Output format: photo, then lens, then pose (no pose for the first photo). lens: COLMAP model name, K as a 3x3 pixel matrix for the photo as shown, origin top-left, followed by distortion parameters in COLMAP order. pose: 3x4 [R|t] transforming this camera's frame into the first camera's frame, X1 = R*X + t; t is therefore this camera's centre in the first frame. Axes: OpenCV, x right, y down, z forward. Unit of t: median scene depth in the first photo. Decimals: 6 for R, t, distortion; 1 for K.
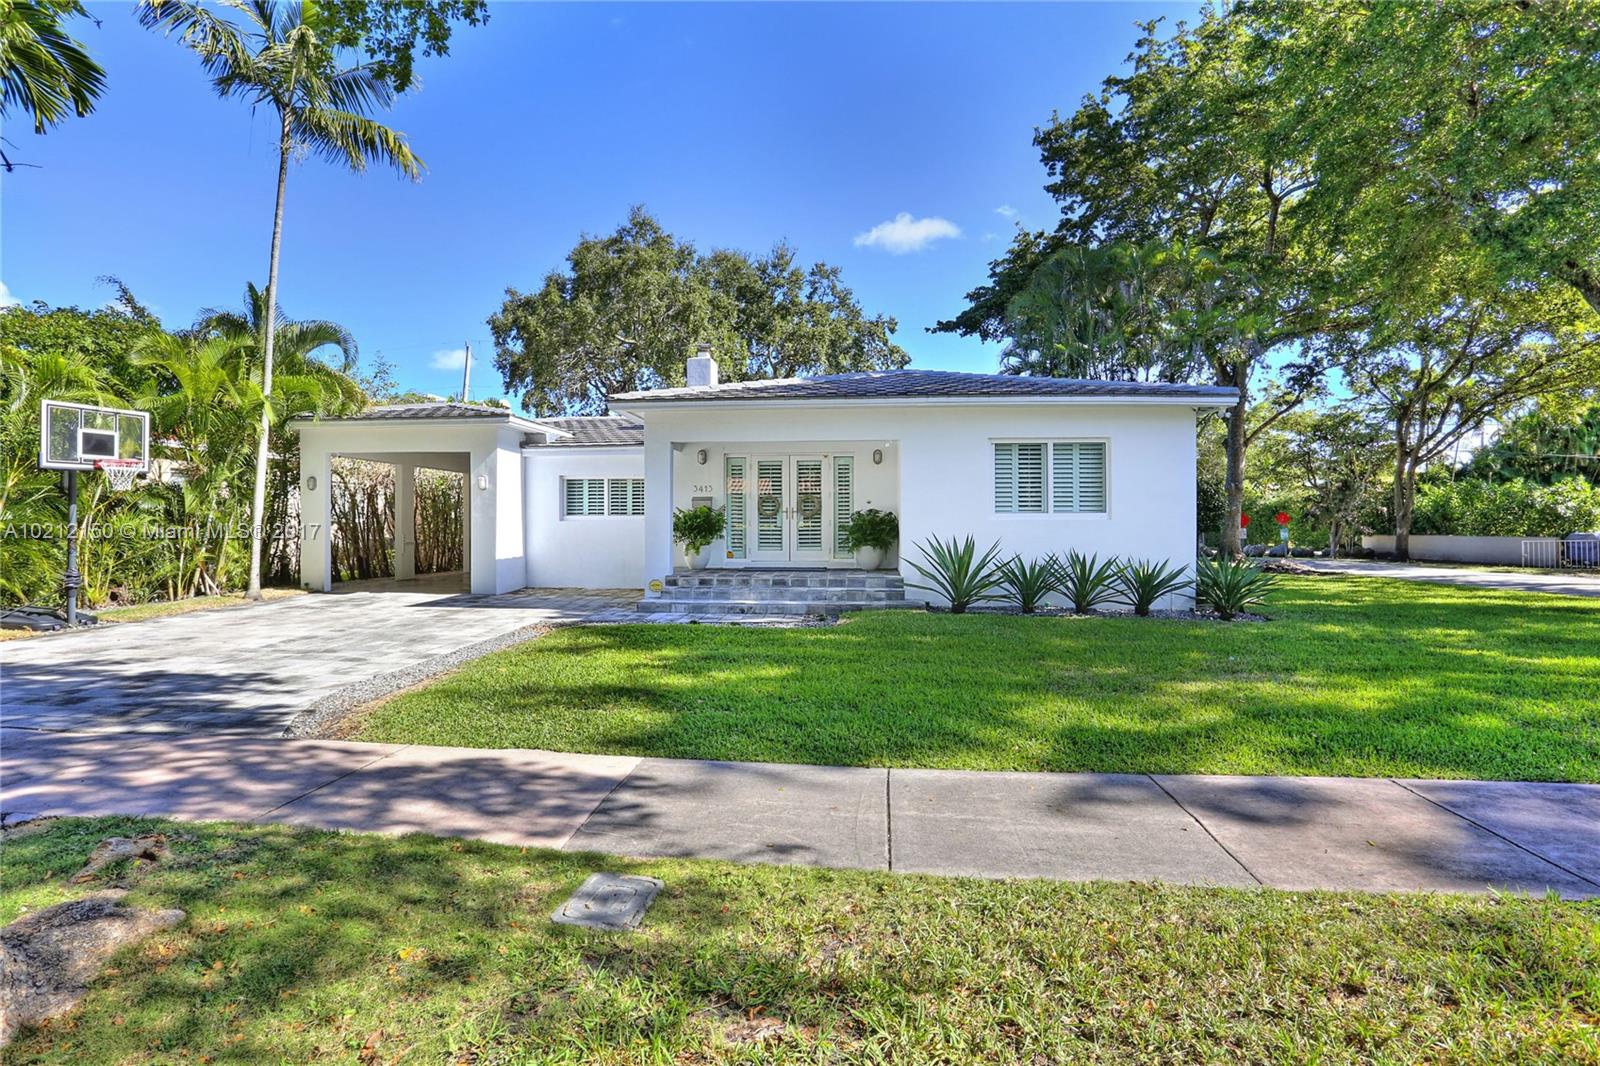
lens RADIAL K [[802.5, 0, 801.9], [0, 802.5, 535.8], [0, 0, 1]] dist [-0.057467, 0.015088]
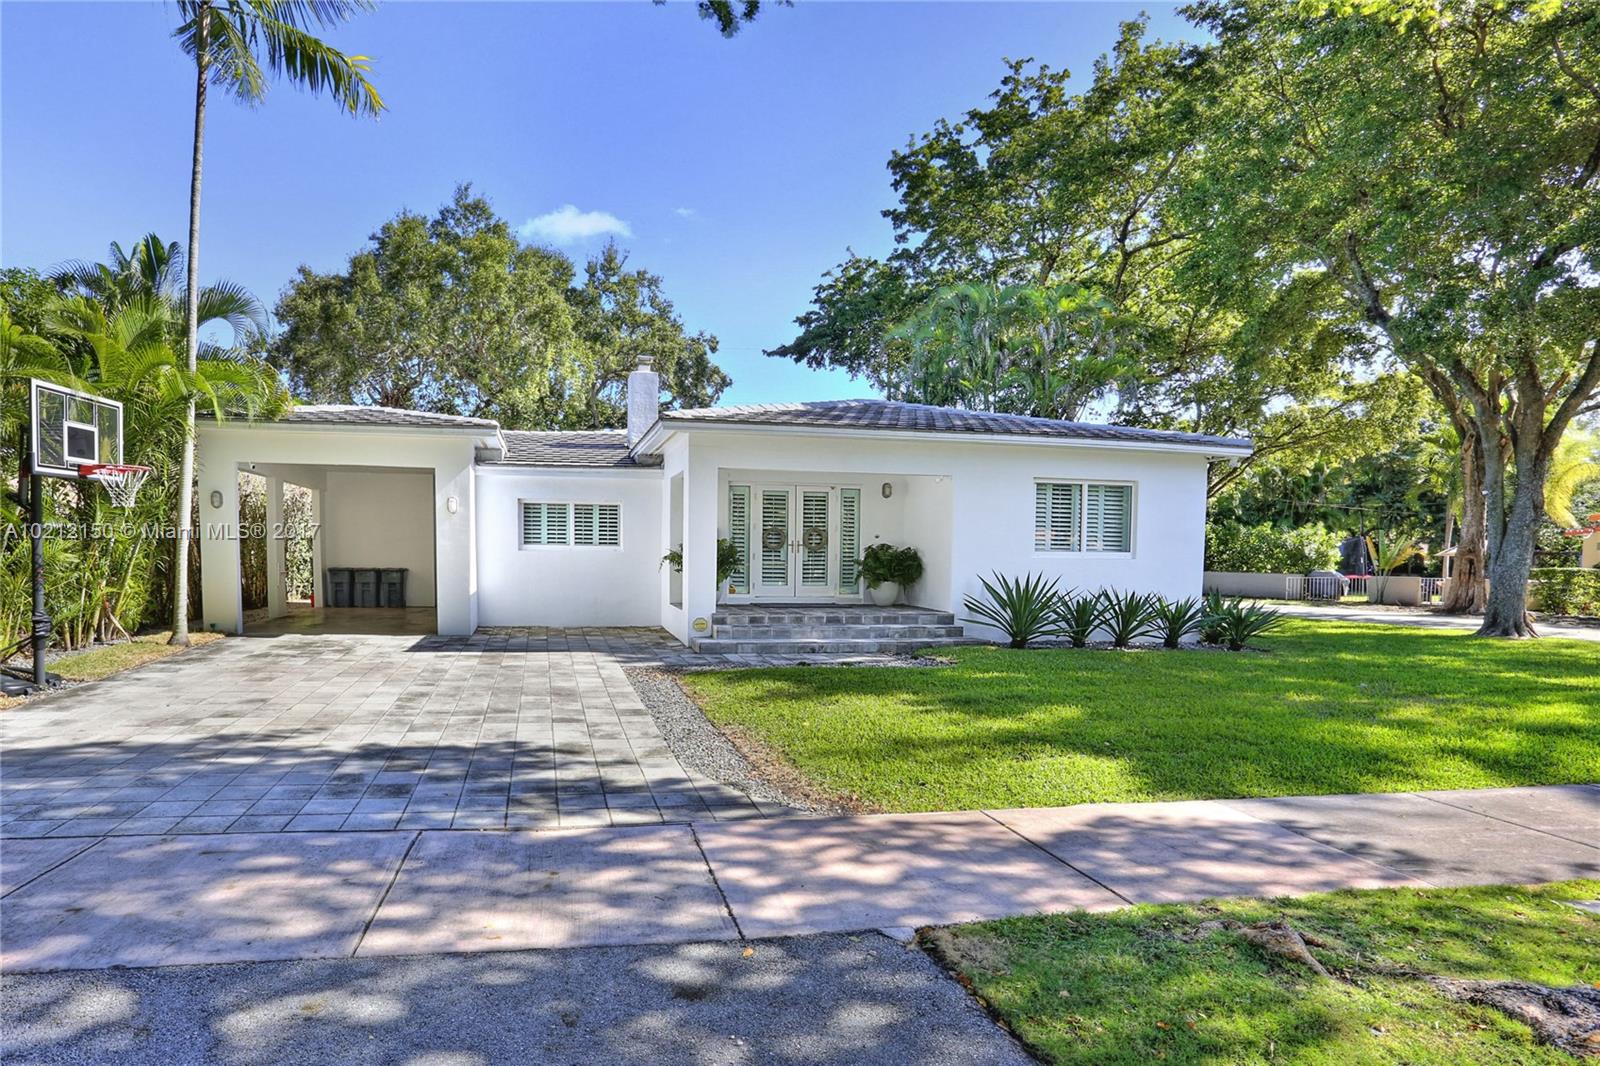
lens RADIAL K [[833.8, 0, 802.0], [0, 833.8, 610.8], [0, 0, 1]] dist [-0.035787, 0.002584]
pose [[0.964865, -0.003271, 0.262726, -0.276188], [-0.010885, 0.998566, 0.052409, -0.003757], [-0.262521, -0.053427, 0.963446, 0.039945]]
